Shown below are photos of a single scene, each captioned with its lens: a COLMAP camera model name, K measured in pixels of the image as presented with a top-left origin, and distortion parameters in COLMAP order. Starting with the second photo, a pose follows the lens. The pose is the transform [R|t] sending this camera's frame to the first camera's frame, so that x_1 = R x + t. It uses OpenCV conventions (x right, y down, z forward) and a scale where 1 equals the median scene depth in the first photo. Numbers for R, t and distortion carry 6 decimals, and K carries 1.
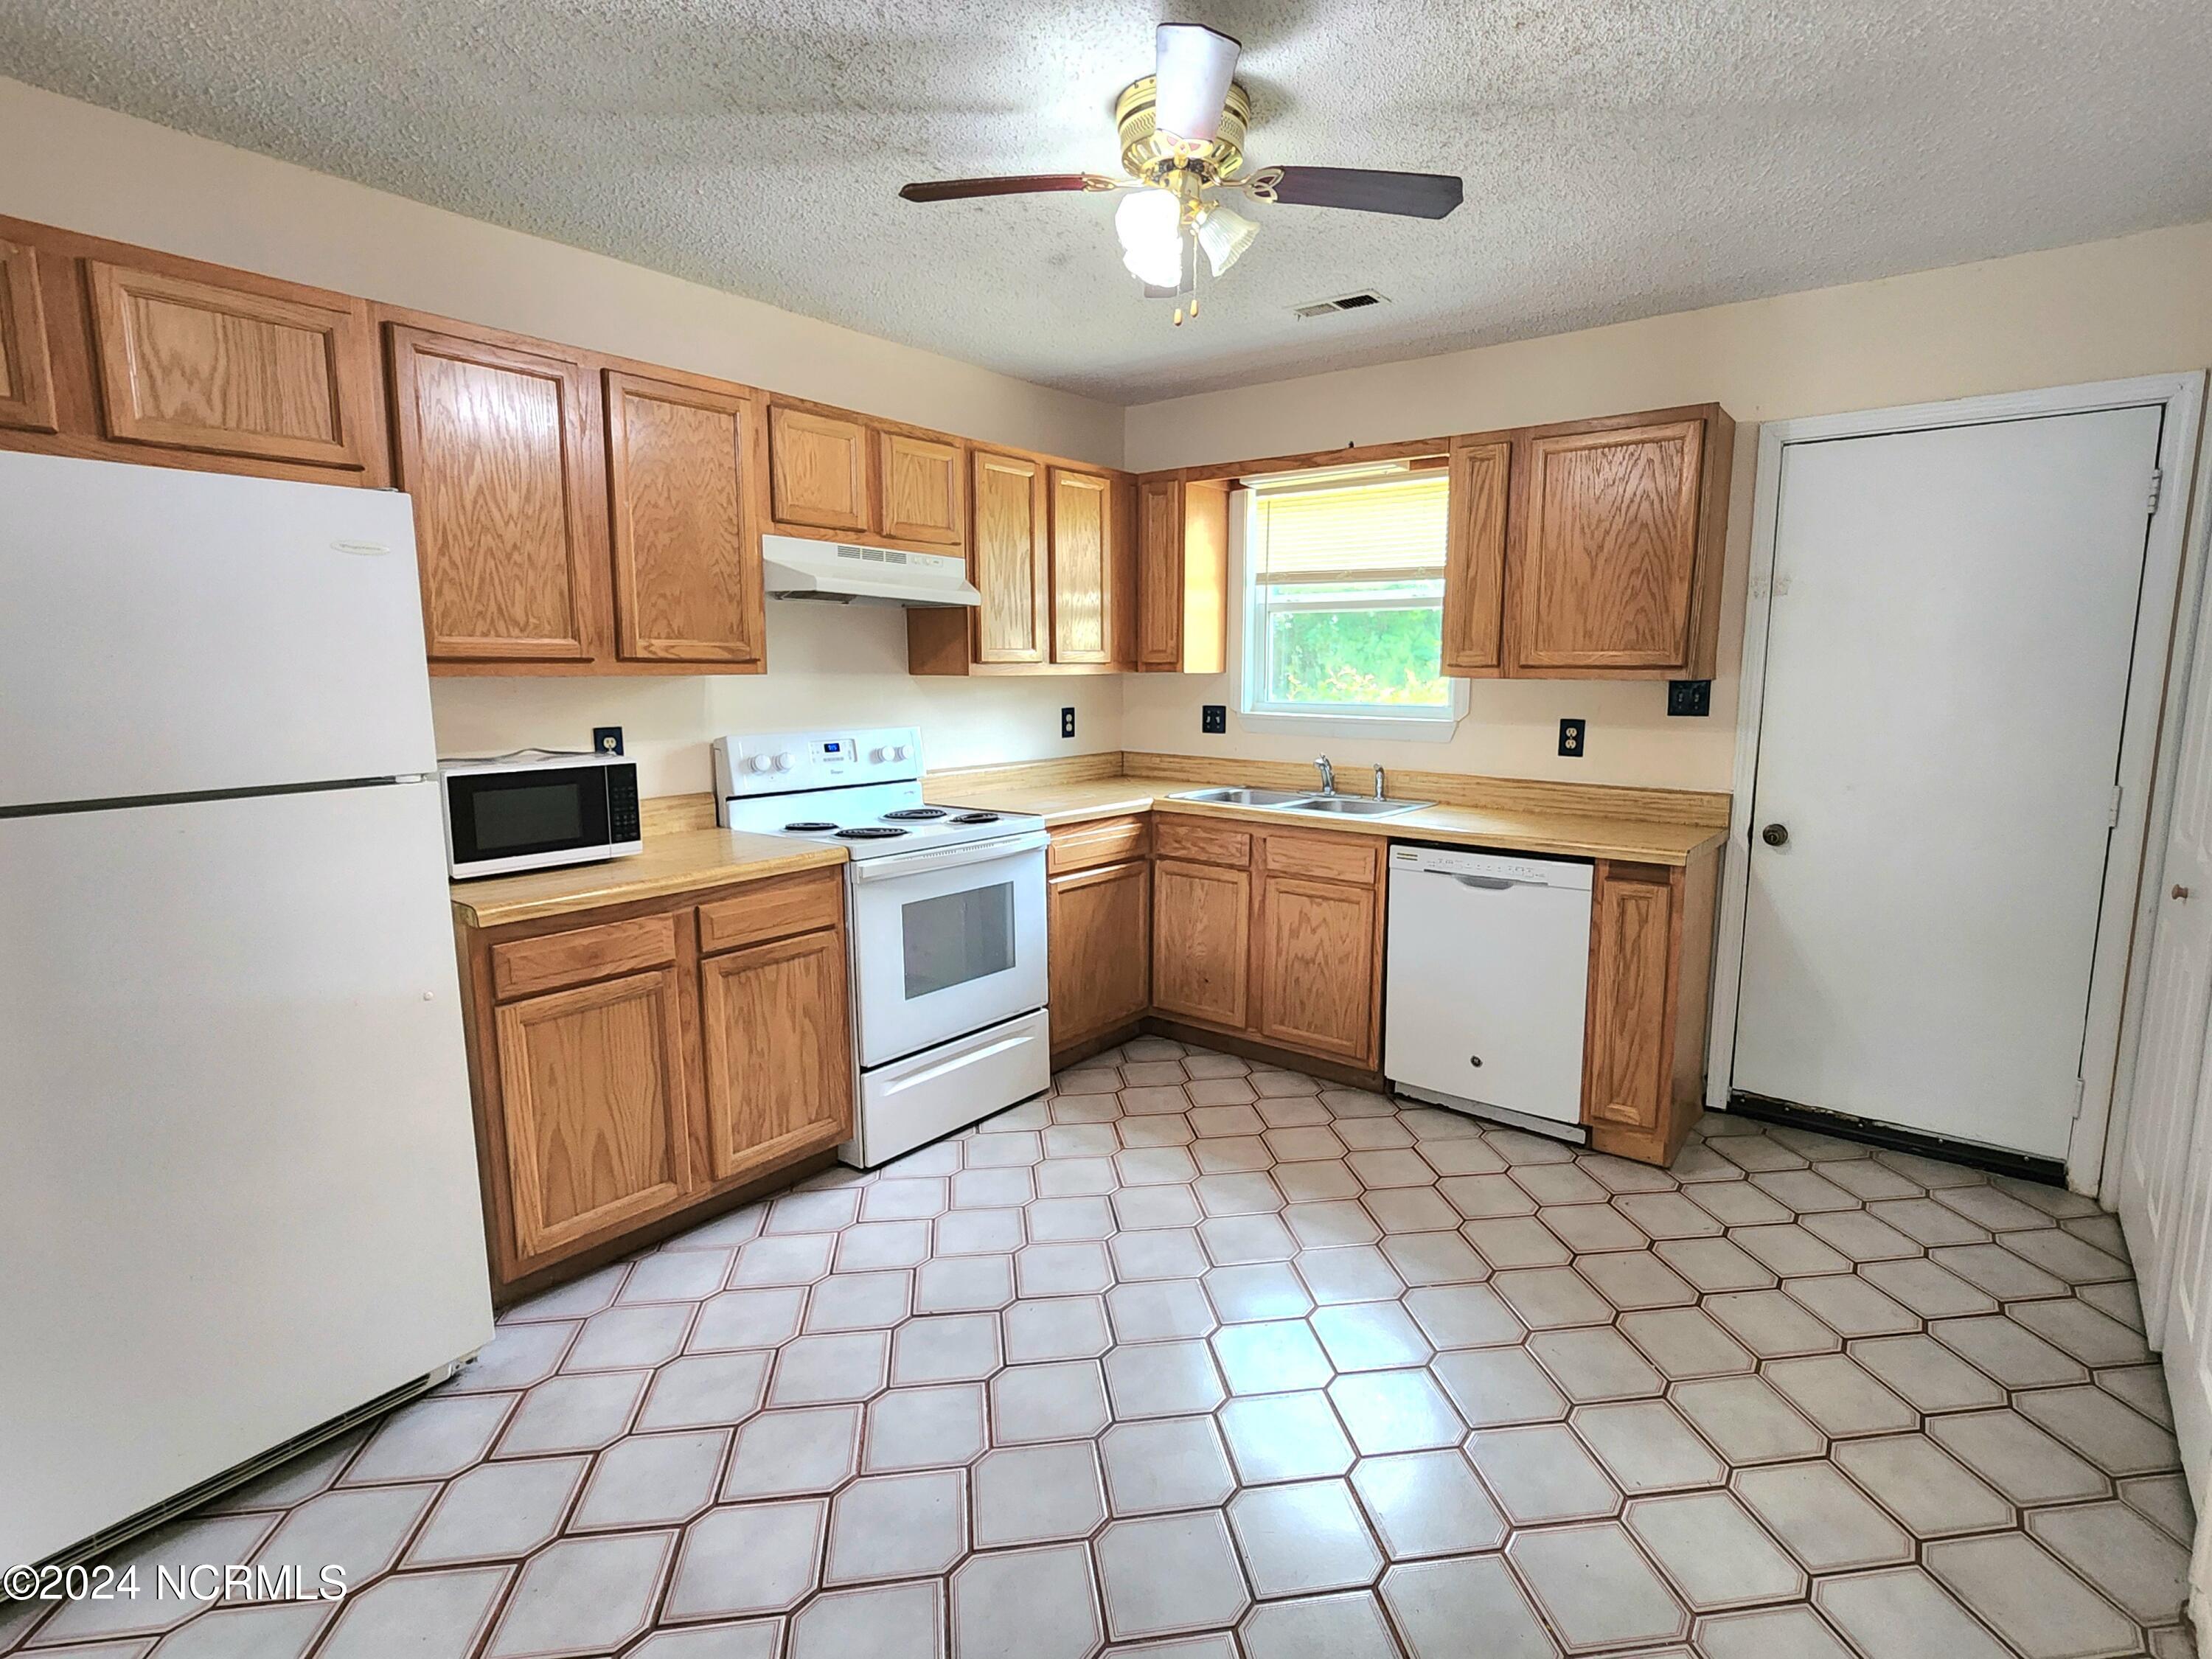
lens RADIAL K [[1086.6, 0, 1106.0], [0, 1086.6, 829.5], [0, 0, 1]] dist [-0.004271, -0.000627]
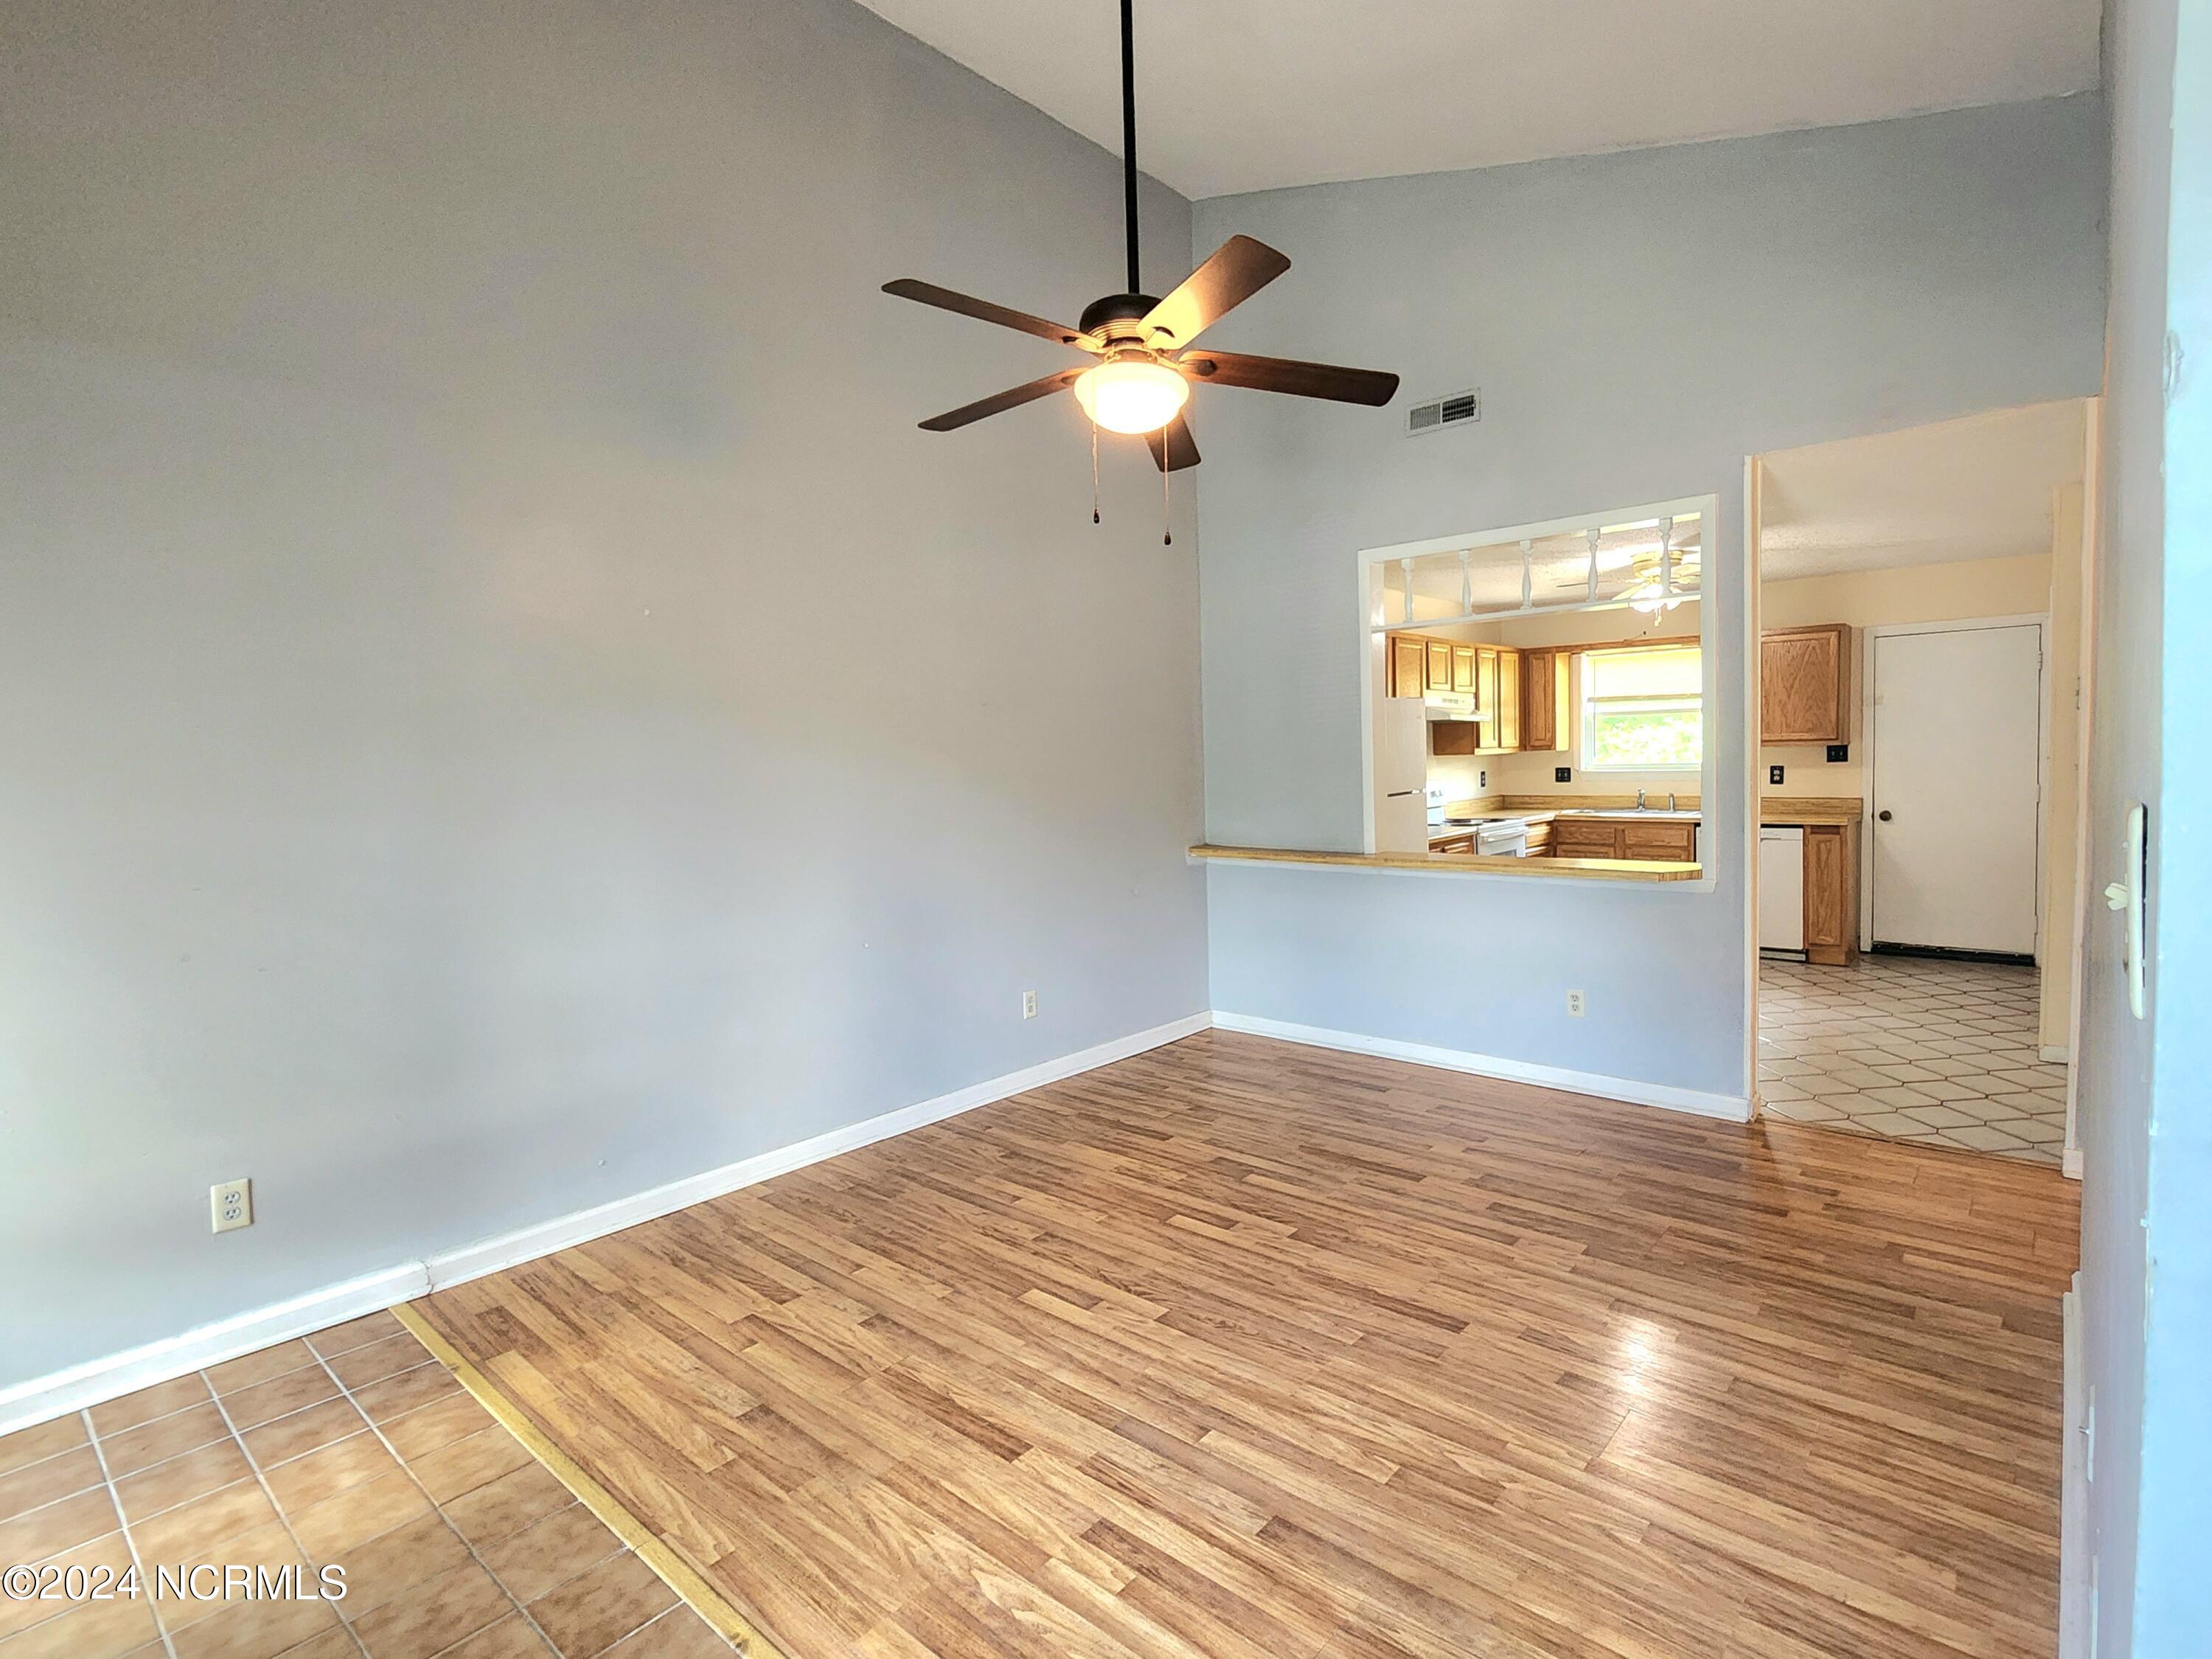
lens RADIAL K [[1086.6, 0, 1106.0], [0, 1086.6, 829.5], [0, 0, 1]] dist [-0.004271, -0.000627]
pose [[0.998041, -0.029561, -0.055138, -0.755910], [0.025187, 0.996604, -0.078394, 0.152846], [0.057269, 0.076852, 0.995396, -1.147376]]
